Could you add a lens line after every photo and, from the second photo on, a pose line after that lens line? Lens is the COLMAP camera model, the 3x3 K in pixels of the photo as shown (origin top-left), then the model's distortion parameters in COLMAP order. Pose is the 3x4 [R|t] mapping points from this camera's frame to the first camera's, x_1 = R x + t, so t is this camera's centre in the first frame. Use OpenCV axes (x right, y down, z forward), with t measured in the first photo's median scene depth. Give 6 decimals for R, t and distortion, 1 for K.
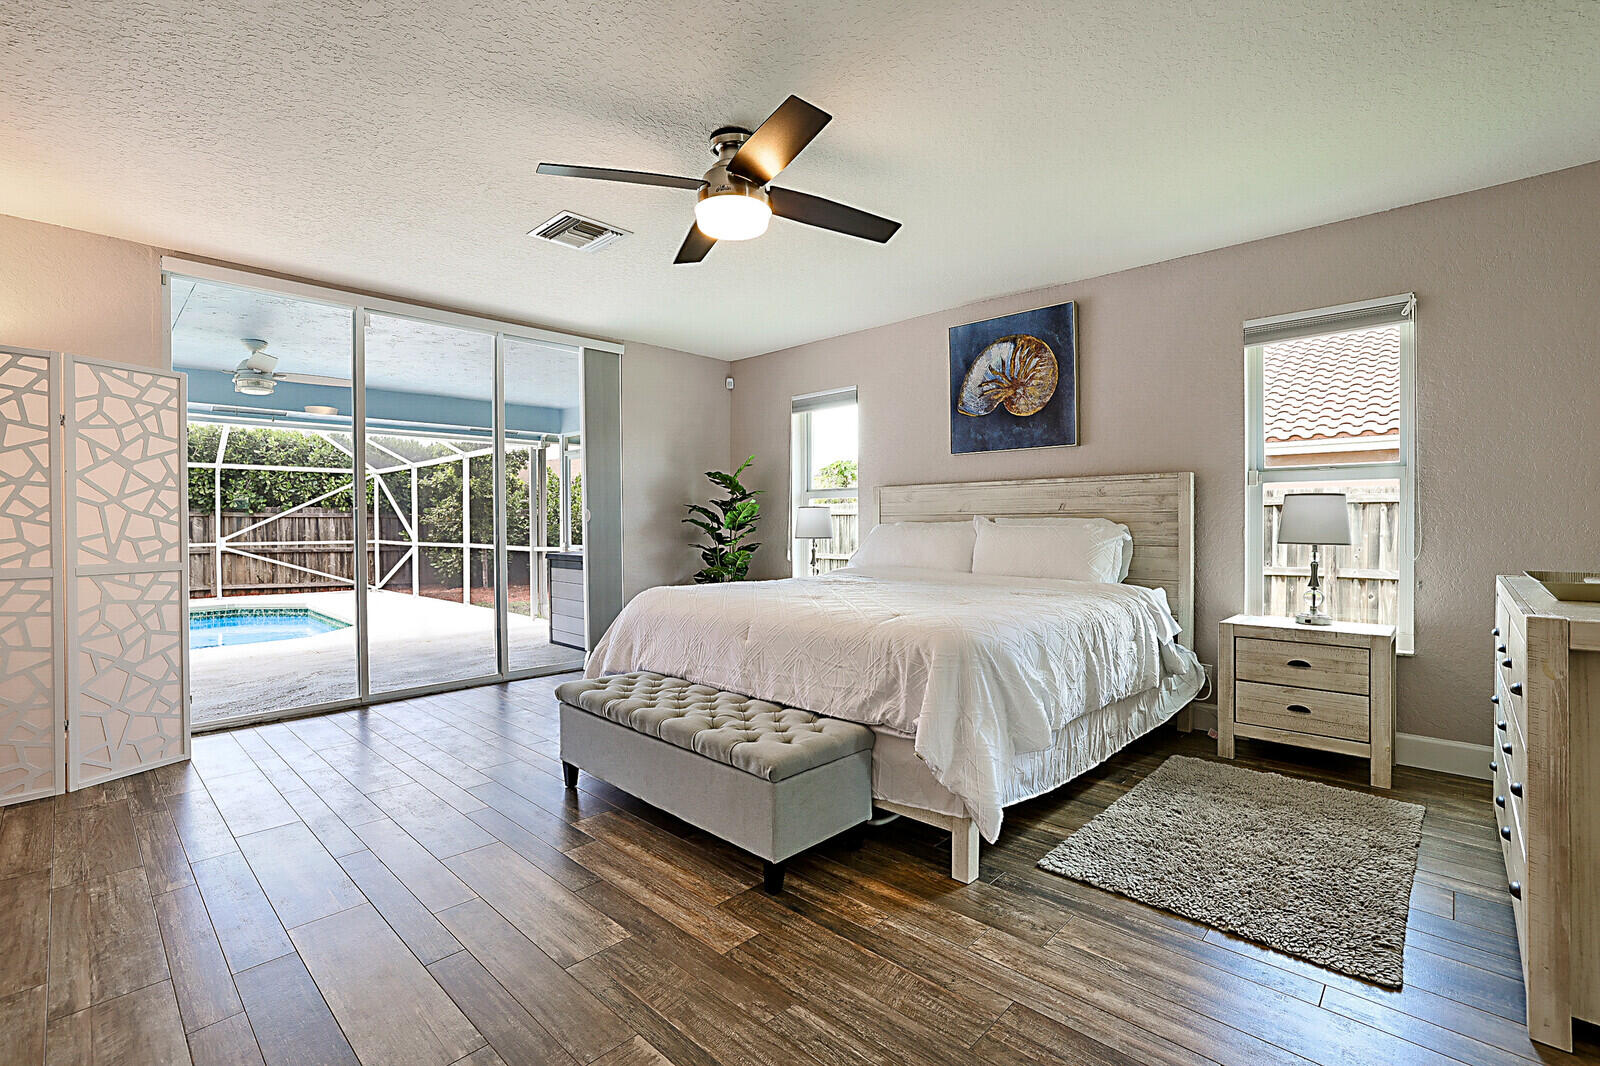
lens RADIAL K [[734.0, 0, 800.0], [0, 734.0, 525.8], [0, 0, 1]] dist [-0.042543, 0.019393]
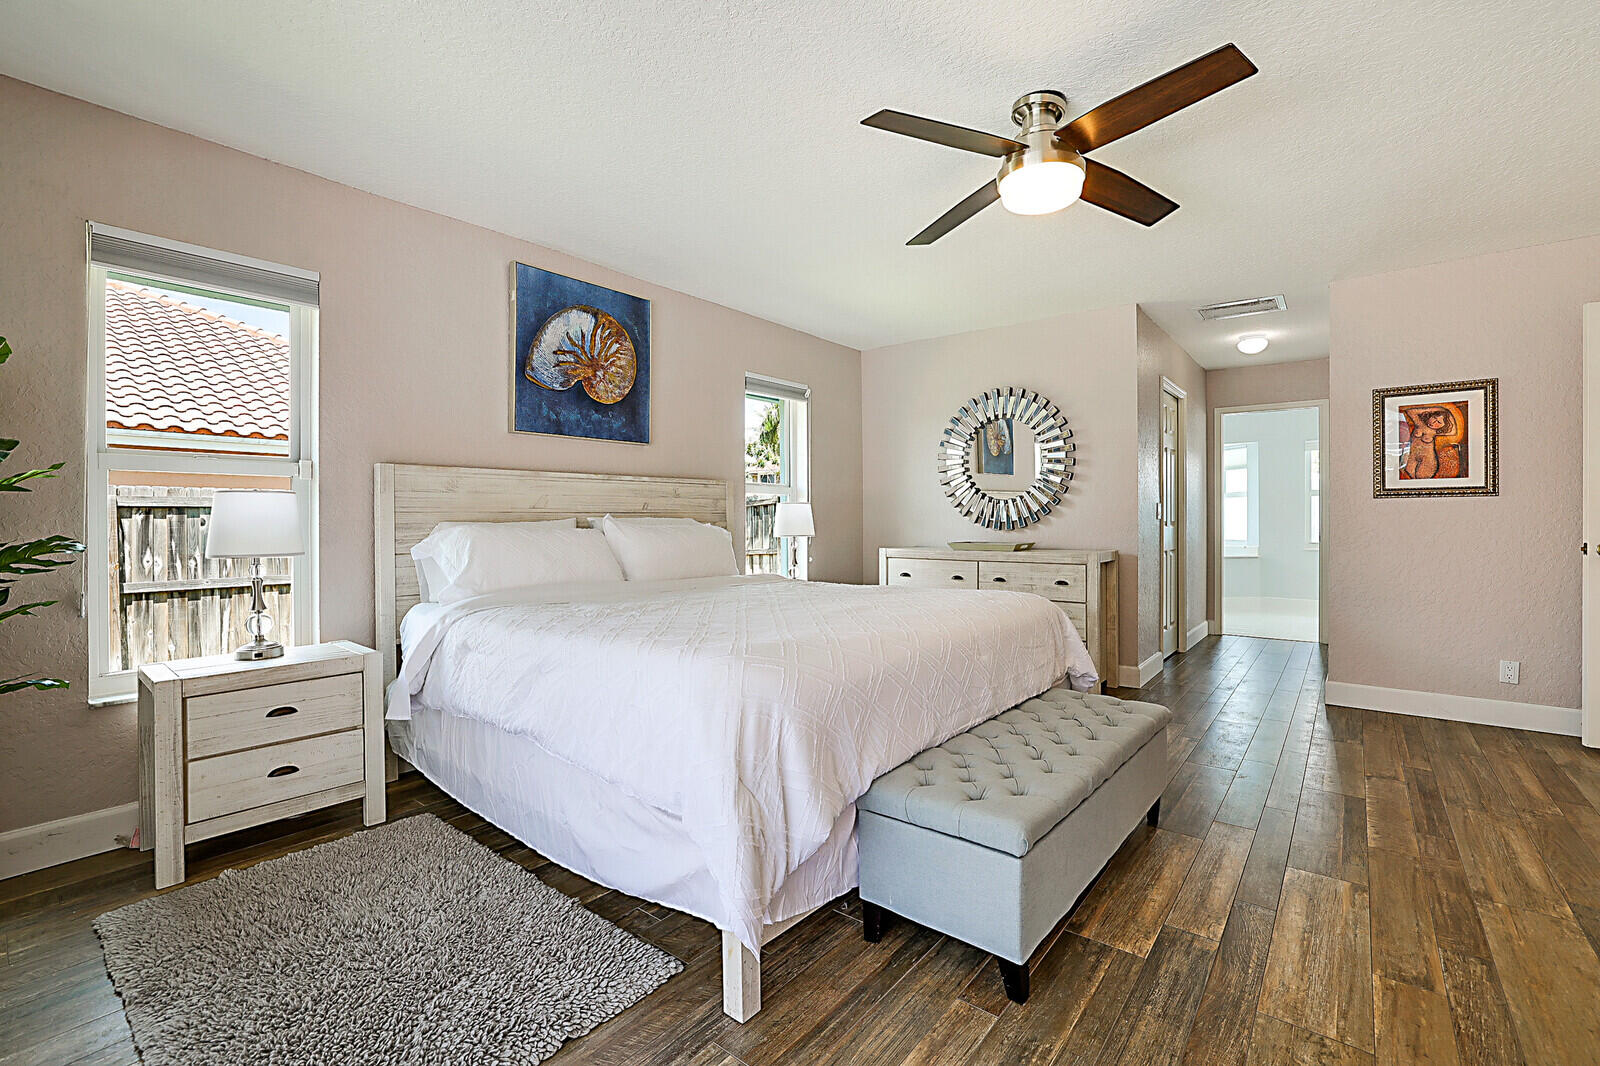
lens RADIAL K [[698.4, 0, 802.8], [0, 698.4, 522.7], [0, 0, 1]] dist [-0.048443, 0.018309]
pose [[-0.084148, -0.001039, 0.996453, -0.557487], [0.009326, 0.999955, 0.001831, -0.003144], [-0.996410, 0.009447, -0.084135, 0.823279]]
